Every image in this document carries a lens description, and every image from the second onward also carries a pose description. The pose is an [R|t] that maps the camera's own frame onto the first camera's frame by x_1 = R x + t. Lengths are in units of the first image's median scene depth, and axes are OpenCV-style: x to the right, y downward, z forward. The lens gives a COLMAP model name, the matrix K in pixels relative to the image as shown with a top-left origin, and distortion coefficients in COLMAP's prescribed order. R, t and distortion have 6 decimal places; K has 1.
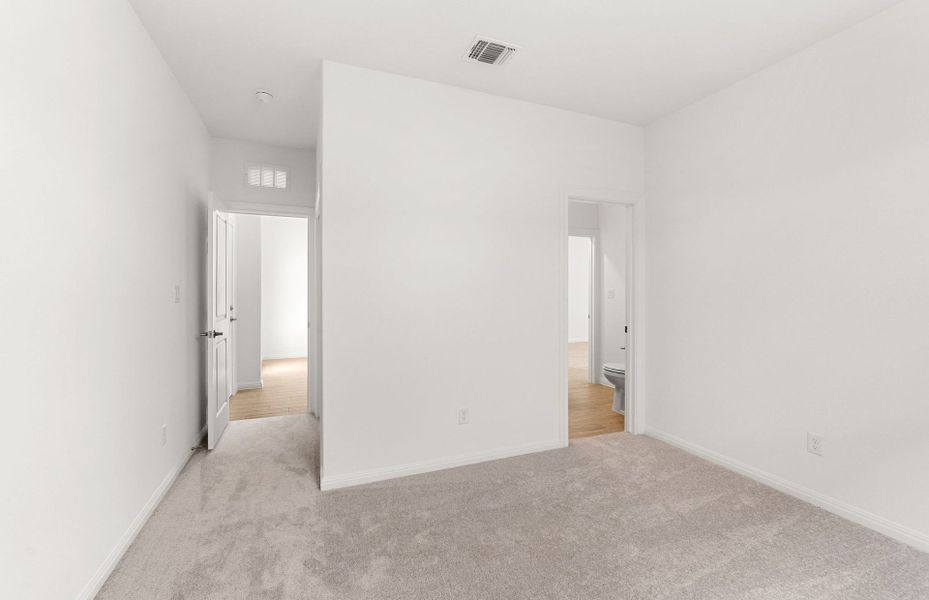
lens RADIAL K [[393.6, 0, 459.7], [0, 393.6, 286.9], [0, 0, 1]] dist [-0.001238, -0.000094]
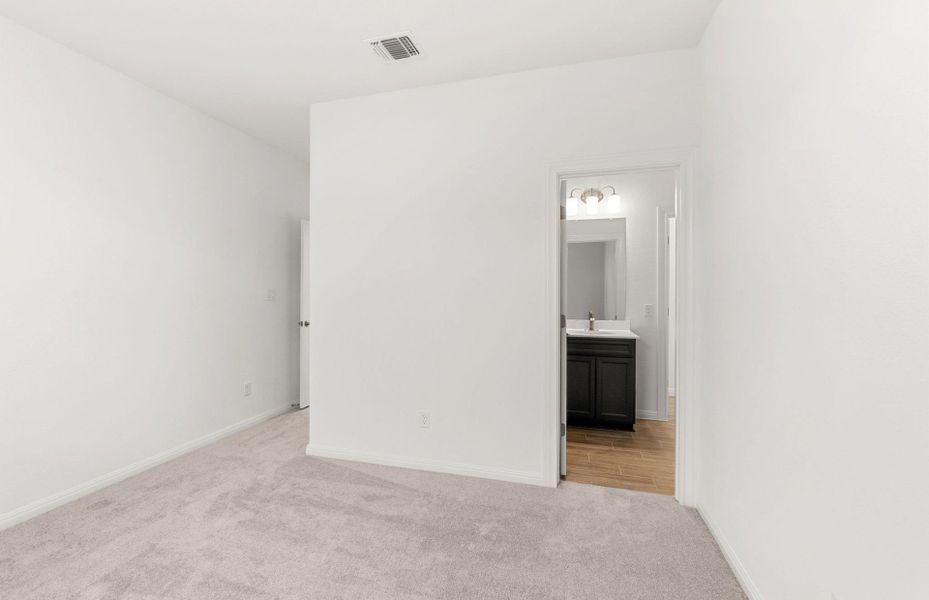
lens RADIAL K [[393.6, 0, 459.7], [0, 393.6, 286.9], [0, 0, 1]] dist [-0.001238, -0.000094]
pose [[0.783568, -0.007858, -0.621257, 0.715966], [0.009867, 0.999951, -0.000203, -0.003354], [0.621228, -0.005971, 0.783607, 0.297616]]
